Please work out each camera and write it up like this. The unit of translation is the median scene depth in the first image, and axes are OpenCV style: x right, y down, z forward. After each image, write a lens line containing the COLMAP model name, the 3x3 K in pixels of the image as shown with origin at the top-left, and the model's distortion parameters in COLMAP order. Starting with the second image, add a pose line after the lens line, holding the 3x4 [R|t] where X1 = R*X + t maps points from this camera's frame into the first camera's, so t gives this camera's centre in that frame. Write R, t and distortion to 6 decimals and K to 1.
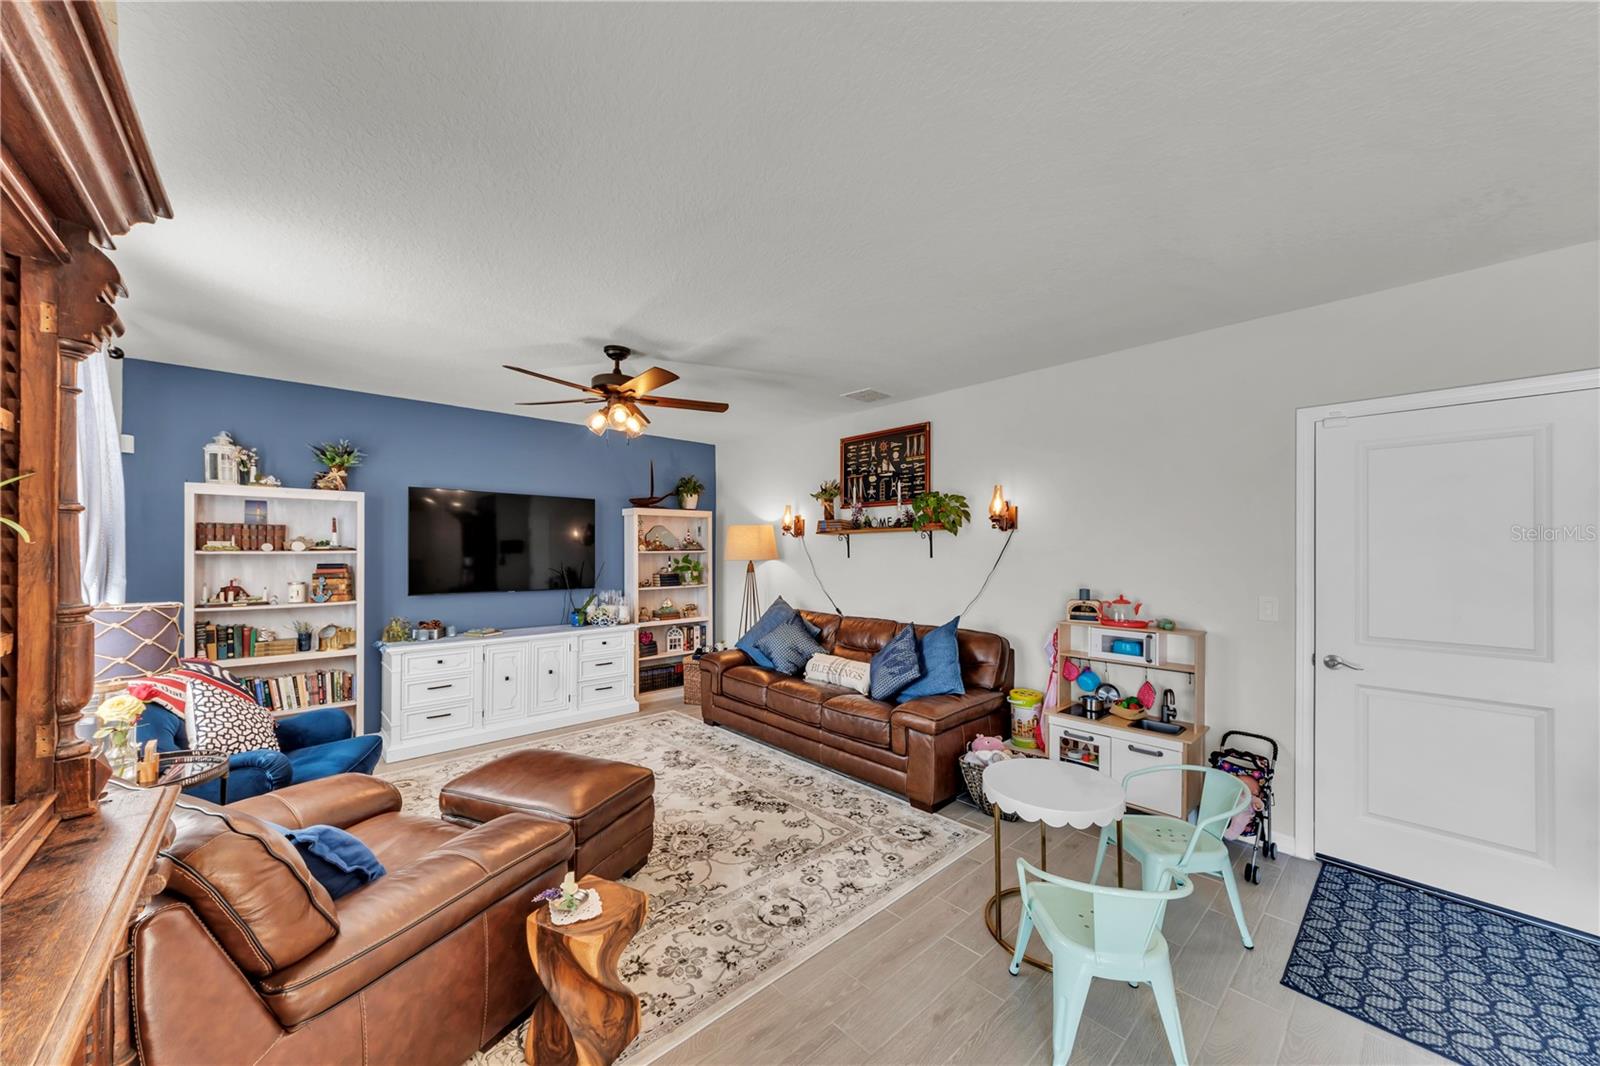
lens RADIAL K [[580.0, 0, 796.8], [0, 580.0, 550.1], [0, 0, 1]] dist [-0.000341, -0.000035]
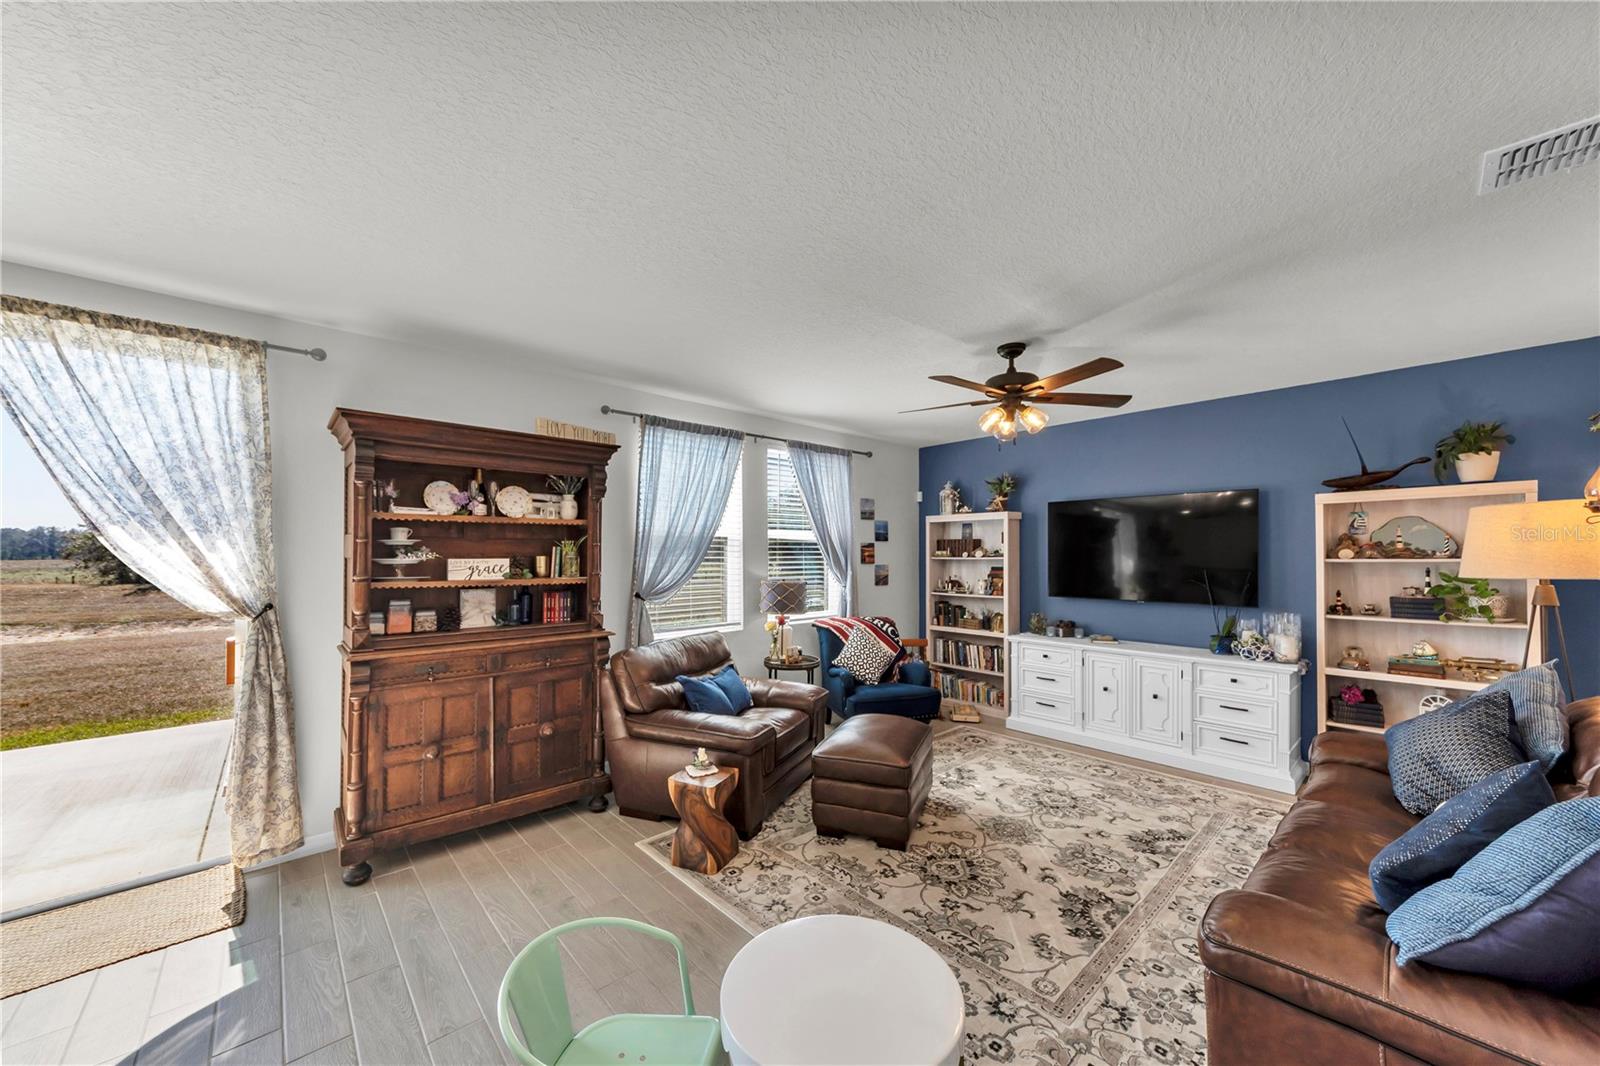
lens RADIAL K [[589.9, 0, 784.9], [0, 589.9, 547.1], [0, 0, 1]] dist [0.002450, -0.000061]
pose [[-0.020876, -0.017590, -0.999627, 0.564121], [-0.001687, 0.999844, -0.017558, 0.002395], [0.999781, 0.001320, -0.020903, 0.543952]]
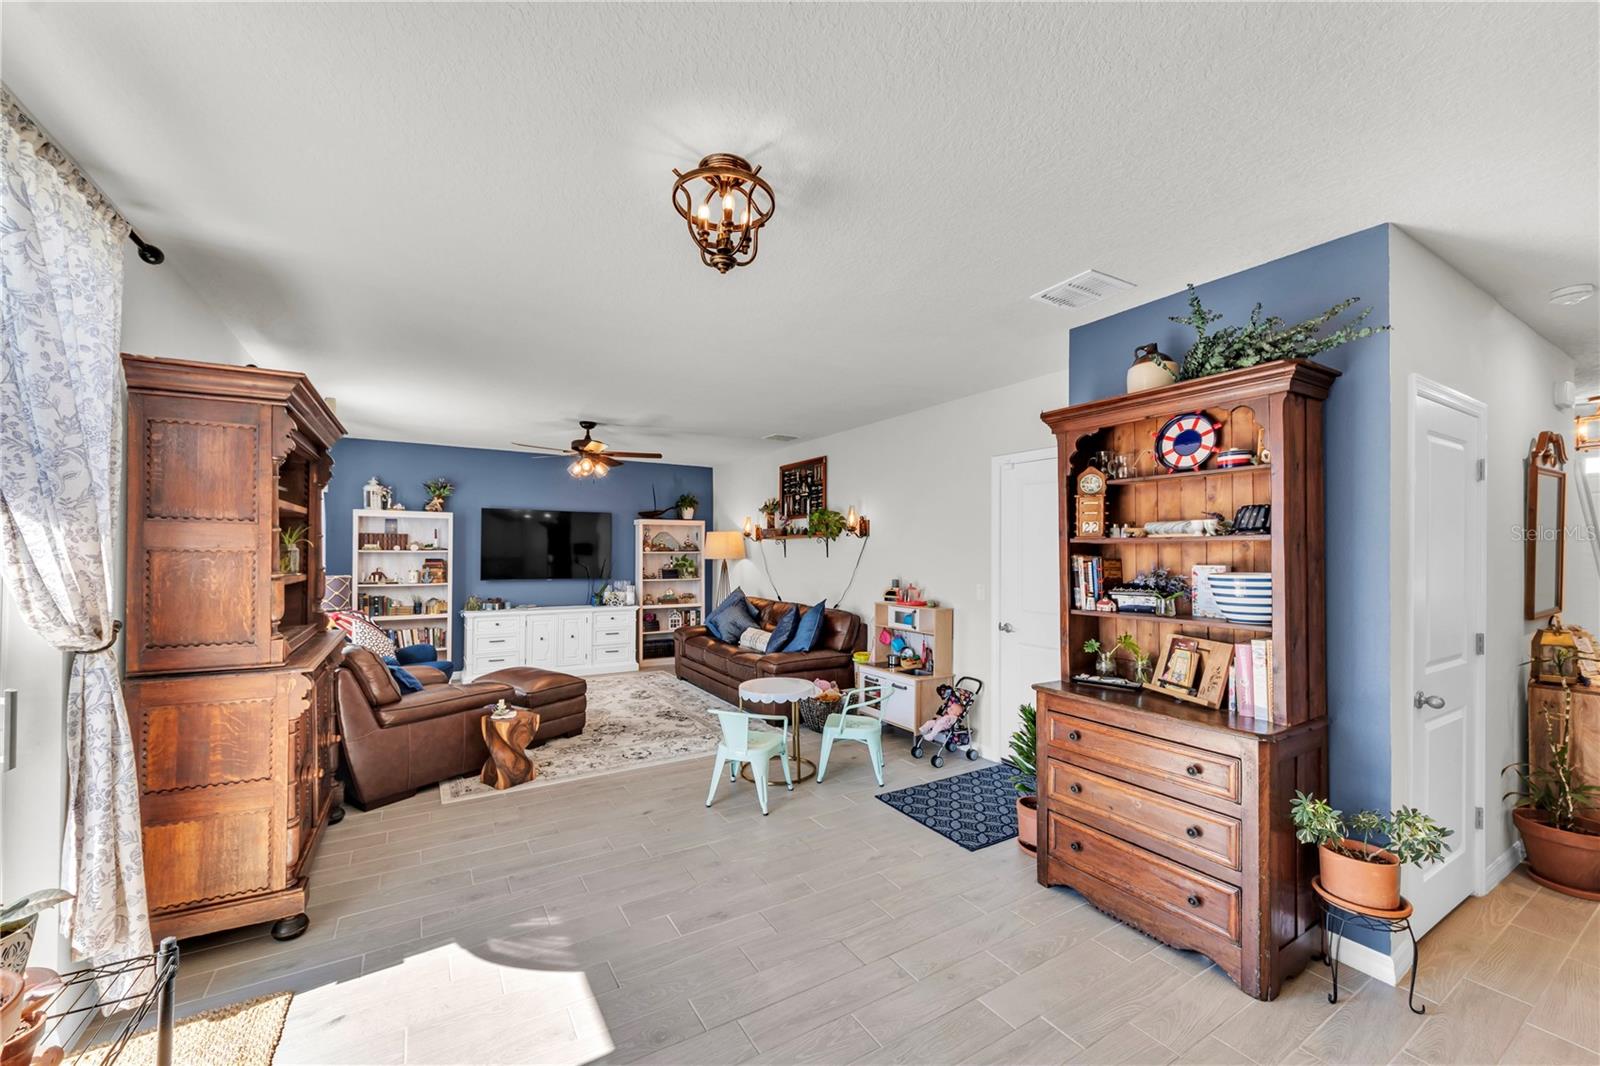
lens RADIAL K [[620.7, 0, 804.3], [0, 620.7, 549.0], [0, 0, 1]] dist [0.007243, -0.000022]
pose [[0.982271, 0.003159, -0.187438, 0.490826], [-0.004099, 0.999981, -0.004627, 0.001050], [0.187420, 0.005314, 0.982265, -0.457153]]
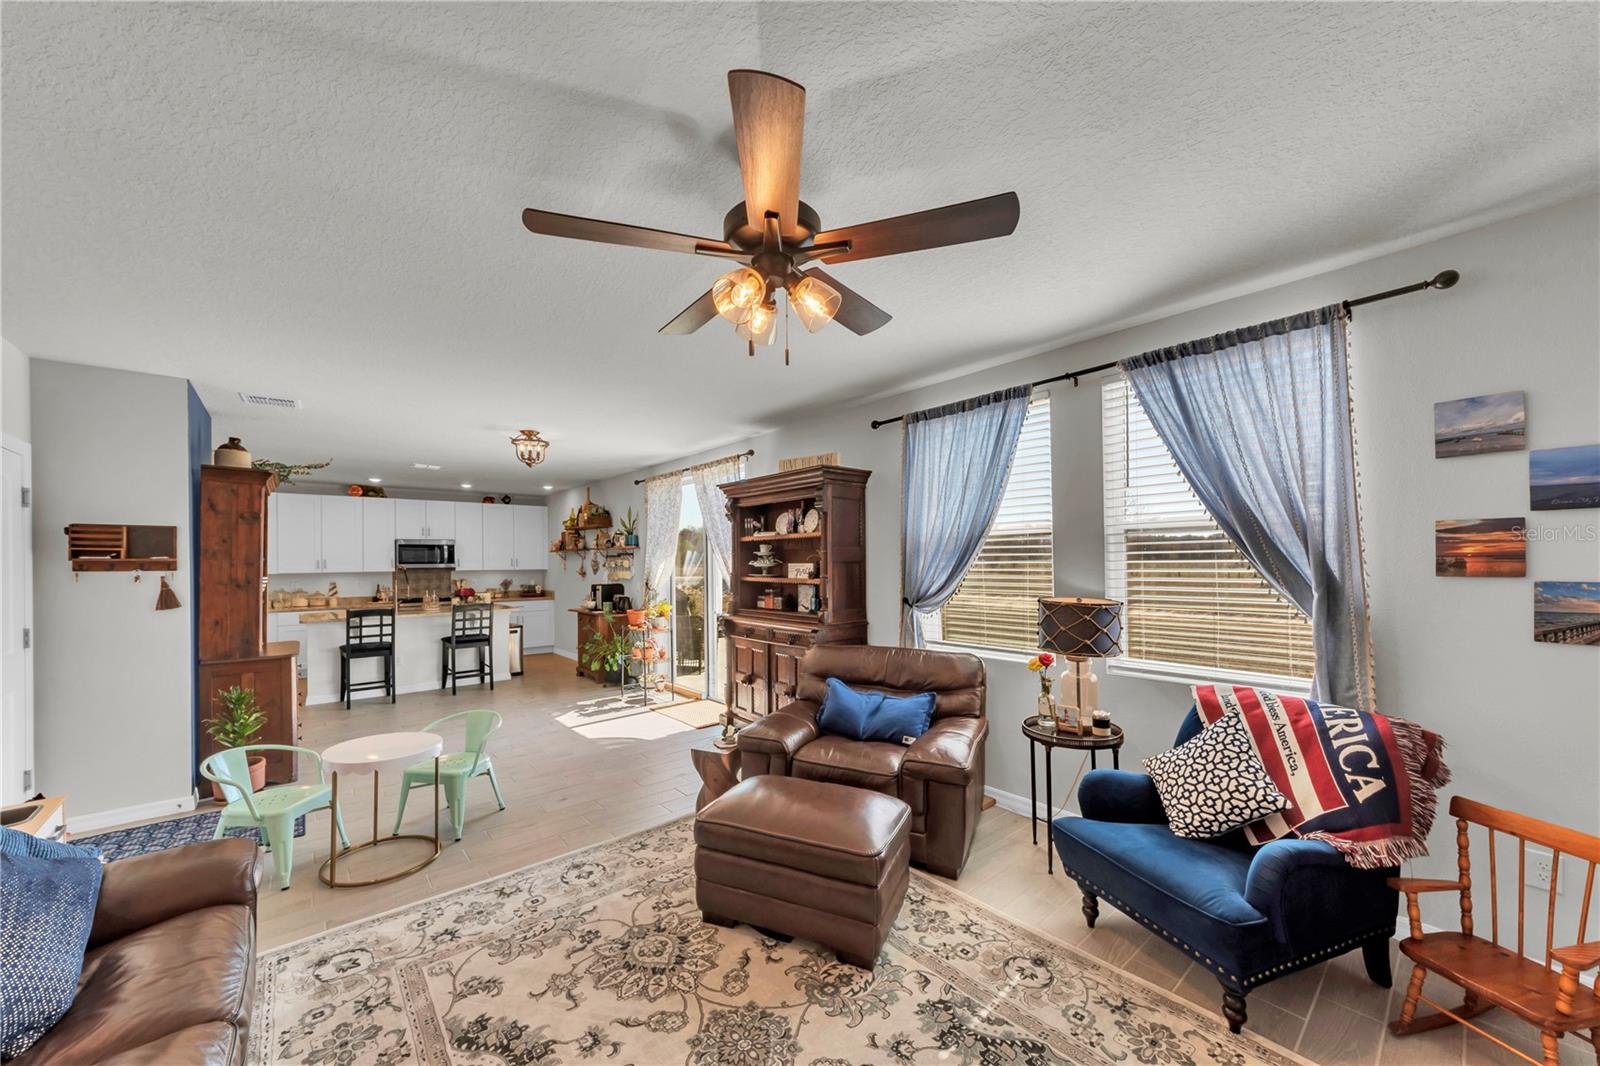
lens RADIAL K [[582.3, 0, 778.4], [0, 582.3, 559.5], [0, 0, 1]] dist [0.009314, -0.000009]
pose [[-0.998035, 0.008785, 0.062034, -0.292004], [0.008749, 0.999961, -0.000860, -0.002564], [-0.062039, -0.000315, -0.998074, 1.268971]]
